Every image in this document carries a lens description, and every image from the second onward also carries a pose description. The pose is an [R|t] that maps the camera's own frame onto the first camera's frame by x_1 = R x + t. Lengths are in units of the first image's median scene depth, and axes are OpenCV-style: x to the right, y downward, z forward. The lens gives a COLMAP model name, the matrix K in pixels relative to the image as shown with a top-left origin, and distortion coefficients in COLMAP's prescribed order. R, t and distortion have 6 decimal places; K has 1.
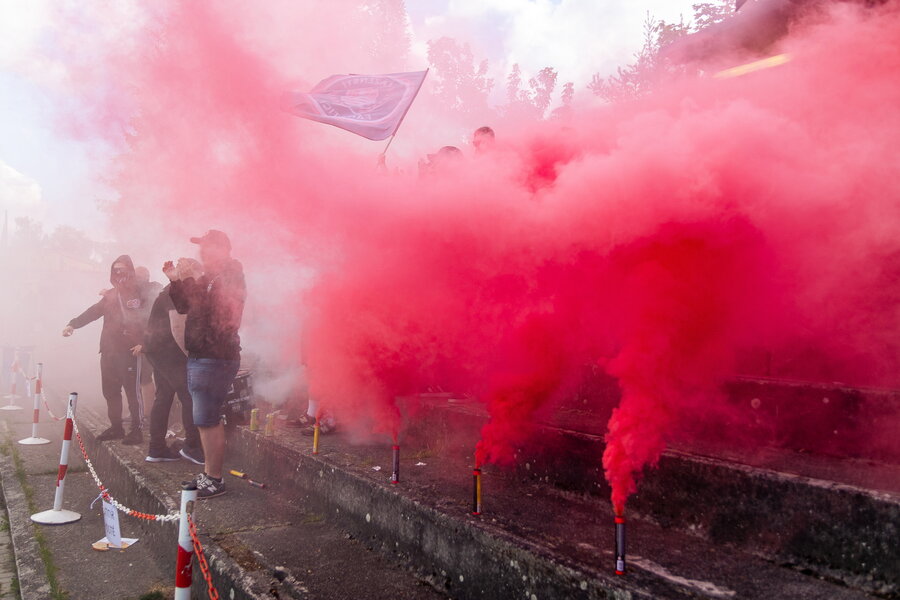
lens RADIAL K [[794.1, 0, 443.7], [0, 794.1, 299.2], [0, 0, 1]] dist [0.023328, -0.024593]
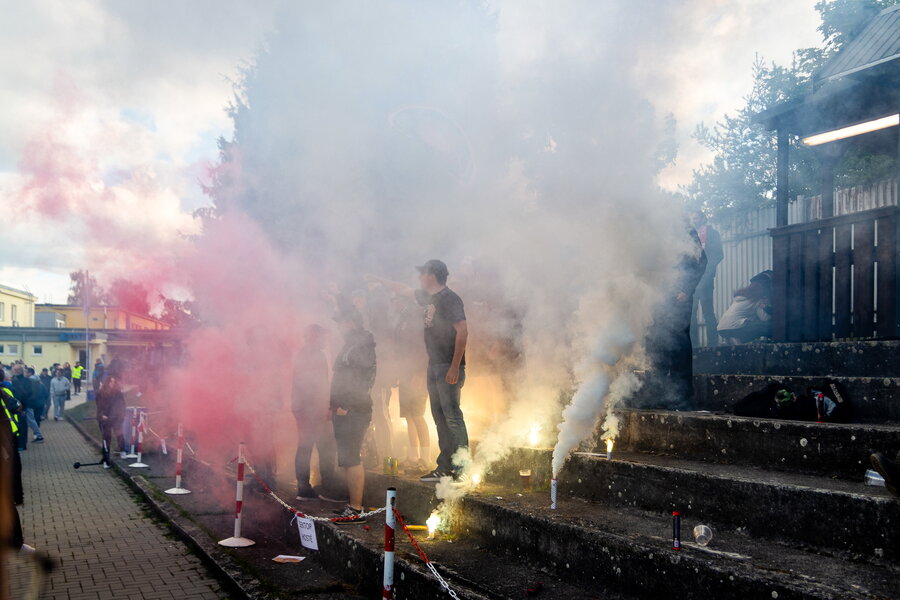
lens RADIAL K [[944.5, 0, 407.7], [0, 944.5, 377.5], [0, 0, 1]] dist [-0.003751, 0.000000]
pose [[0.990176, -0.013363, -0.139190, -0.019610], [0.016963, 0.999551, 0.024706, -0.021004], [0.138797, -0.026824, 0.989957, -0.629353]]
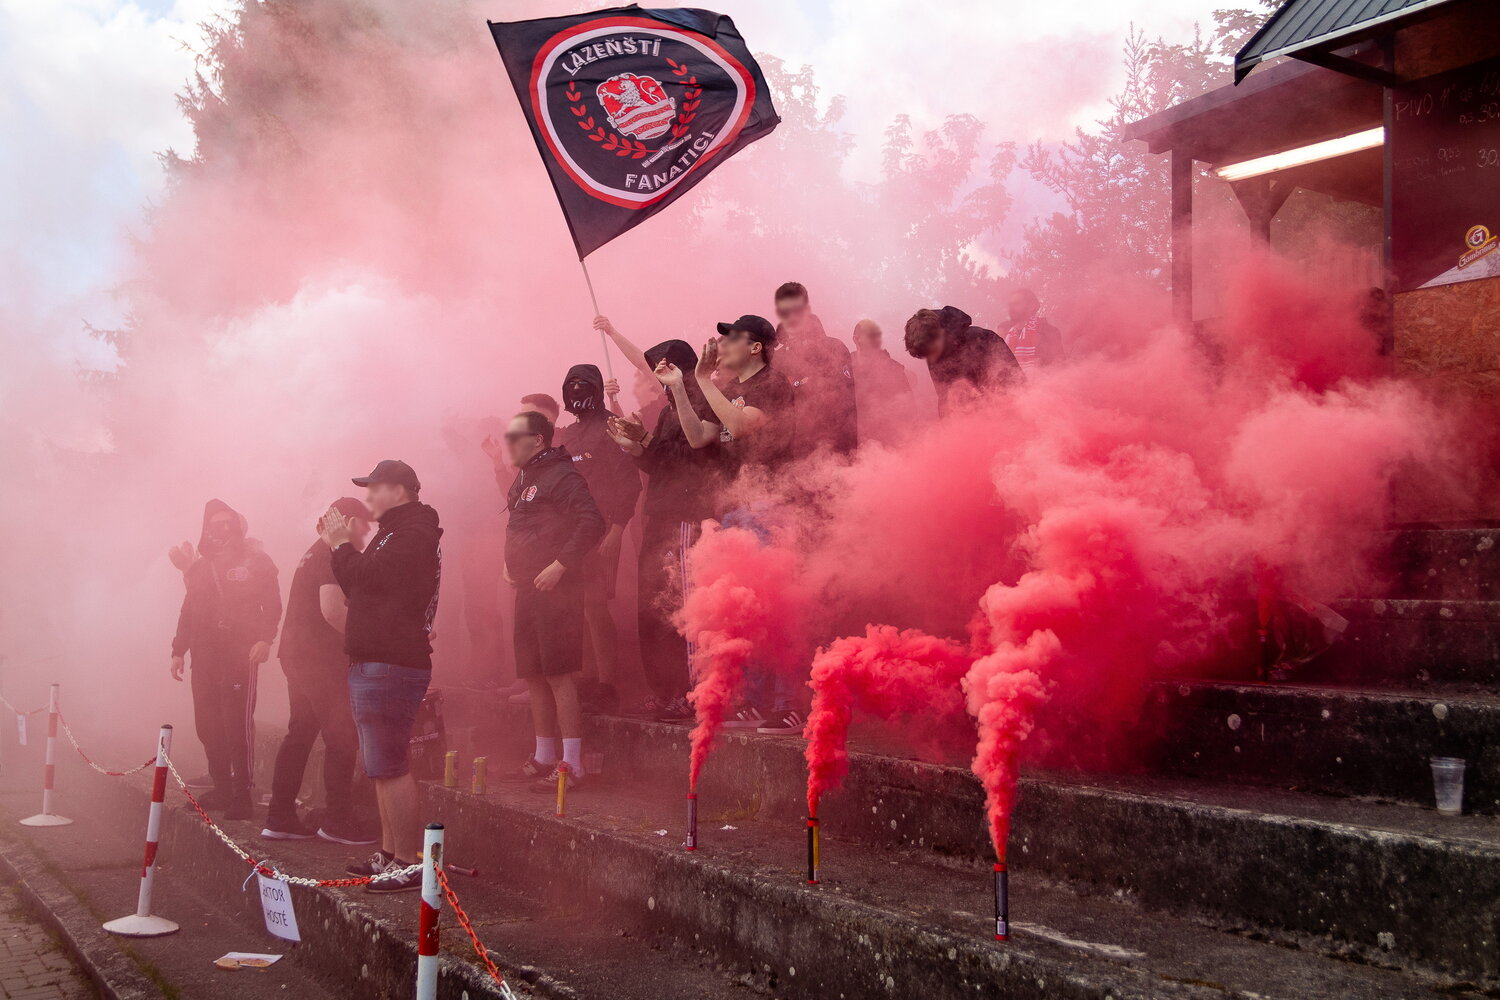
lens RADIAL K [[1692.4, 0, 704.1], [0, 1692.4, 498.1], [0, 0, 1]] dist [0.004077, 0.000000]
pose [[0.999351, -0.014349, -0.033038, -0.000058], [0.013281, 0.999389, -0.032340, -0.018023], [0.033482, 0.031880, 0.998931, -0.486039]]
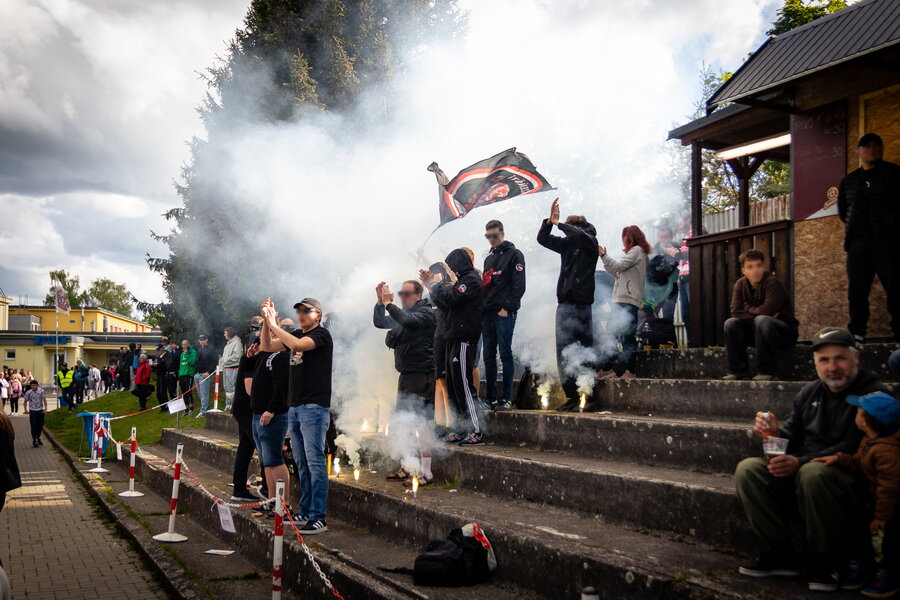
lens RADIAL K [[1015.4, 0, 400.7], [0, 1015.4, 343.8], [0, 0, 1]] dist [0.004077, 0.000000]
pose [[0.988322, -0.023238, -0.150596, 0.226174], [0.021641, 0.999691, -0.012236, -0.028230], [0.150833, 0.008834, 0.988520, -0.929532]]
